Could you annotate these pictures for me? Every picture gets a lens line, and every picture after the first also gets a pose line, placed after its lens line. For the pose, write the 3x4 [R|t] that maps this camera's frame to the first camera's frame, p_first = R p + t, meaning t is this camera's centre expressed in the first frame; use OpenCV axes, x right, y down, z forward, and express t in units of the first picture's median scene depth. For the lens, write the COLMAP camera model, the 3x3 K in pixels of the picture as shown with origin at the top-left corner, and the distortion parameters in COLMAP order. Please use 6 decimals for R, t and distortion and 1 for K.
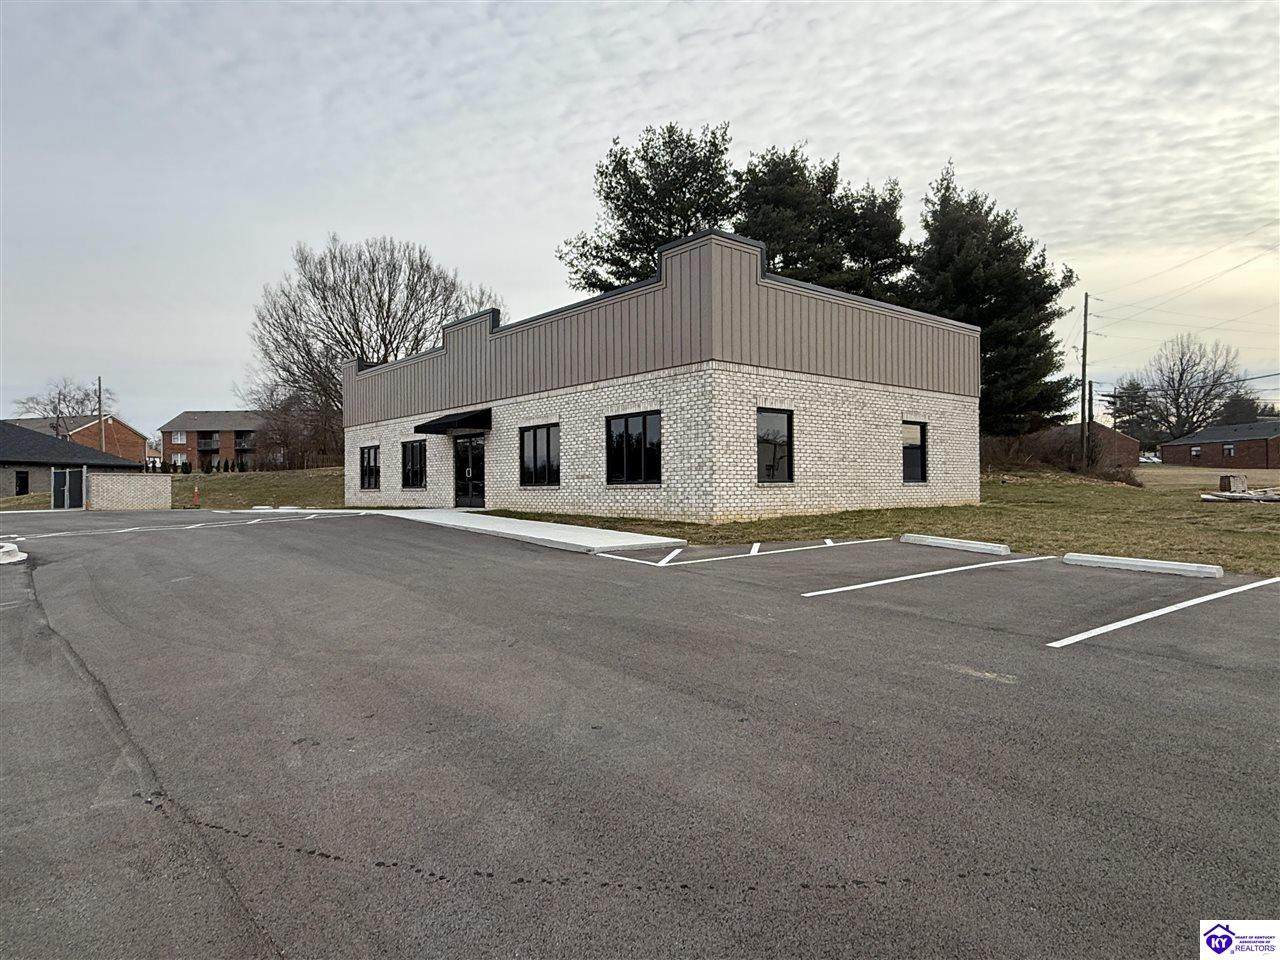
lens RADIAL K [[793.1, 0, 640.0], [0, 793.1, 480.0], [0, 0, 1]] dist [-0.035702, 0.000862]
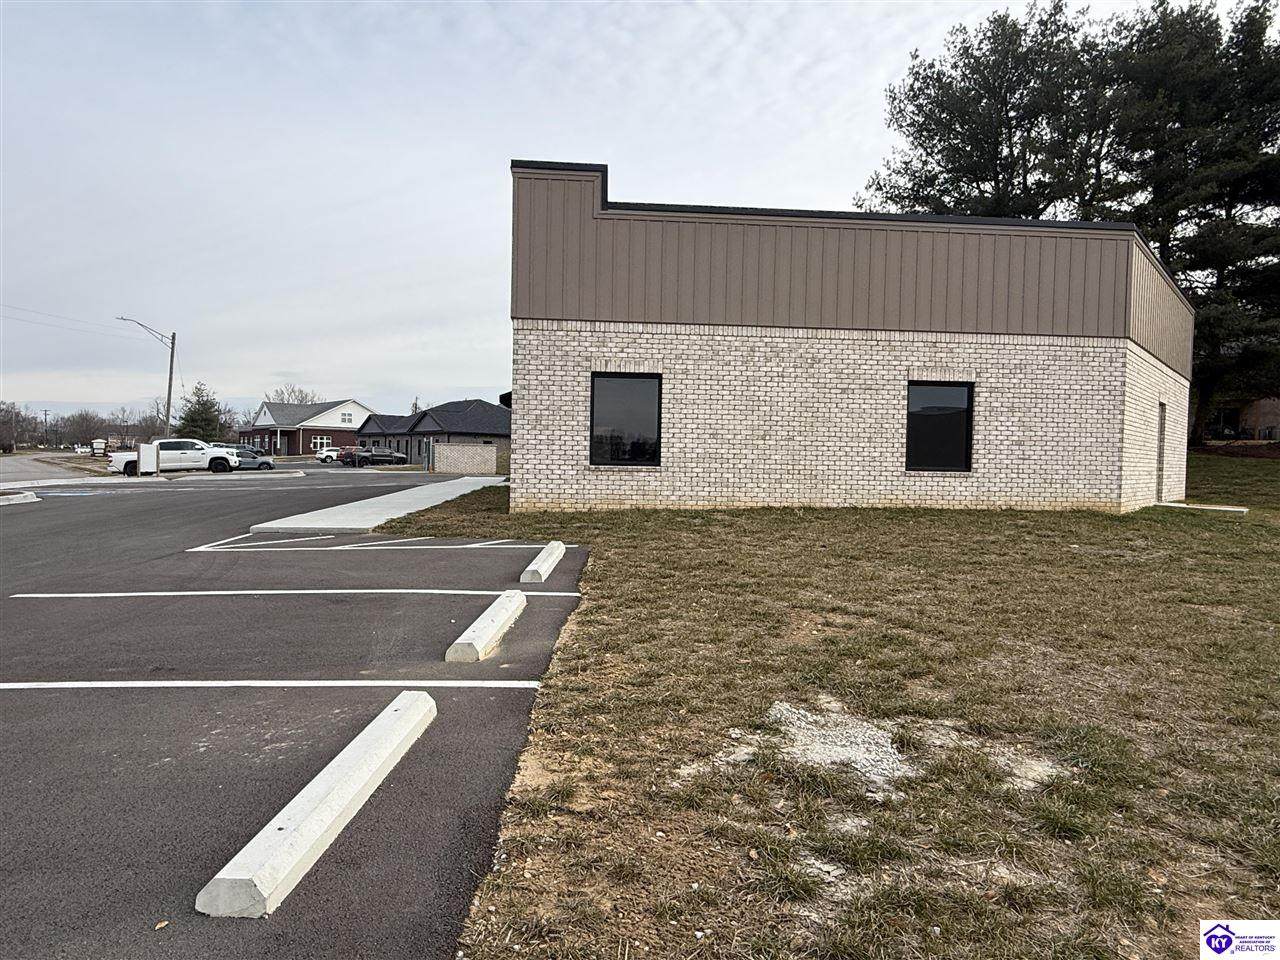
lens RADIAL K [[793.1, 0, 640.0], [0, 793.1, 480.0], [0, 0, 1]] dist [-0.035702, 0.000862]
pose [[0.804985, 0.042701, -0.591756, 0.601645], [-0.019328, 0.998765, 0.045779, -0.017377], [0.592980, -0.025414, 0.804816, 0.333606]]
